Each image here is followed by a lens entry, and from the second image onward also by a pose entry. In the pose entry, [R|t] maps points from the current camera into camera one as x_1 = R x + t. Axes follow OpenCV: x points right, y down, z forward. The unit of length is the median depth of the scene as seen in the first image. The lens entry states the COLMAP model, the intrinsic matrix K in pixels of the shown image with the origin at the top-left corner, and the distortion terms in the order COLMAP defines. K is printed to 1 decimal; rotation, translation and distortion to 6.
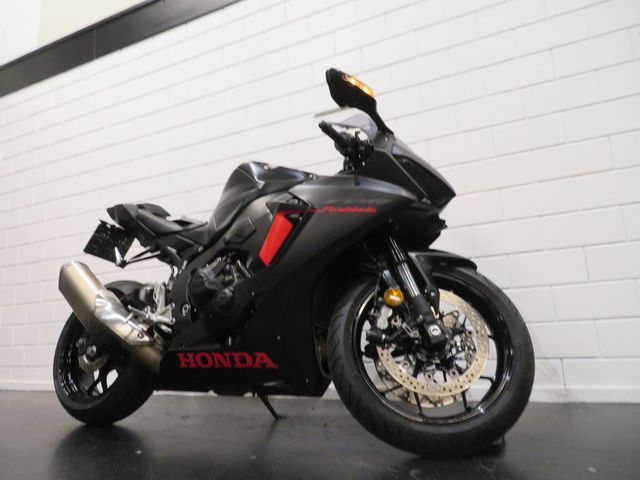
lens RADIAL K [[454.3, 0, 330.0], [0, 454.3, 239.8], [0, 0, 1]] dist [0.005725, 0.003037]
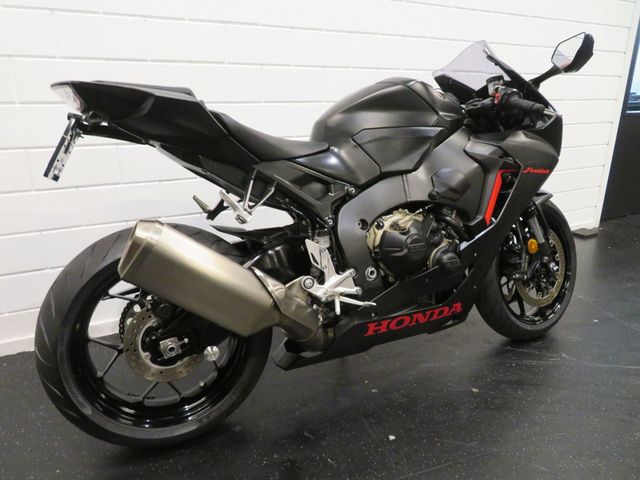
lens RADIAL K [[439.5, 0, 311.2], [0, 439.5, 248.8], [0, 0, 1]] dist [-0.004325, -0.002665]
pose [[0.601542, -0.183562, 0.777465, -1.048587], [-0.164968, 0.923718, 0.345731, -0.153036], [-0.781622, -0.336228, 0.525374, 0.723470]]
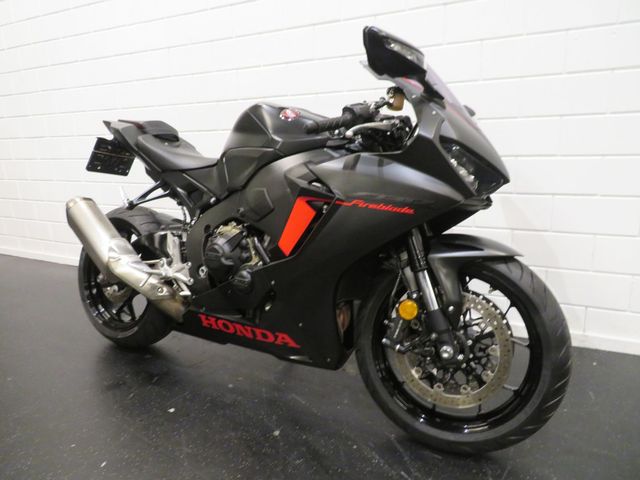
lens RADIAL K [[454.3, 0, 330.0], [0, 454.3, 239.8], [0, 0, 1]] dist [0.005725, 0.003037]
pose [[0.999036, 0.033267, -0.028651, -0.025843], [-0.019084, 0.916748, 0.399011, -0.312774], [0.039539, -0.398079, 0.916499, 0.168749]]
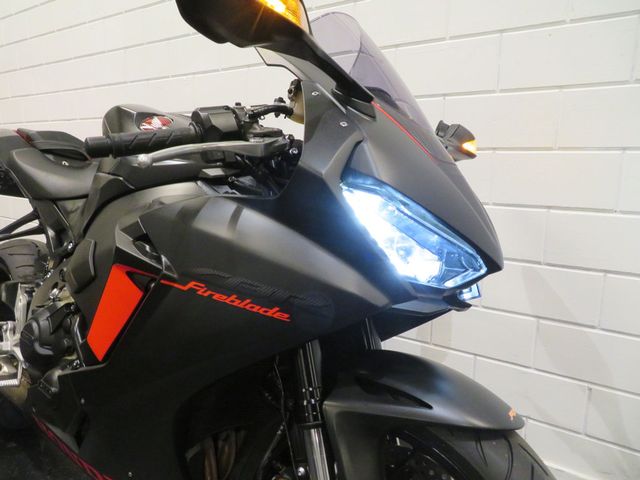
lens RADIAL K [[463.6, 0, 320.0], [0, 463.6, 240.0], [0, 0, 1]] dist [-0.001390, -0.001872]
pose [[0.981568, 0.105163, -0.159576, 0.170446], [-0.043683, 0.936342, 0.348362, -0.254121], [0.186052, -0.334970, 0.923677, 0.552916]]
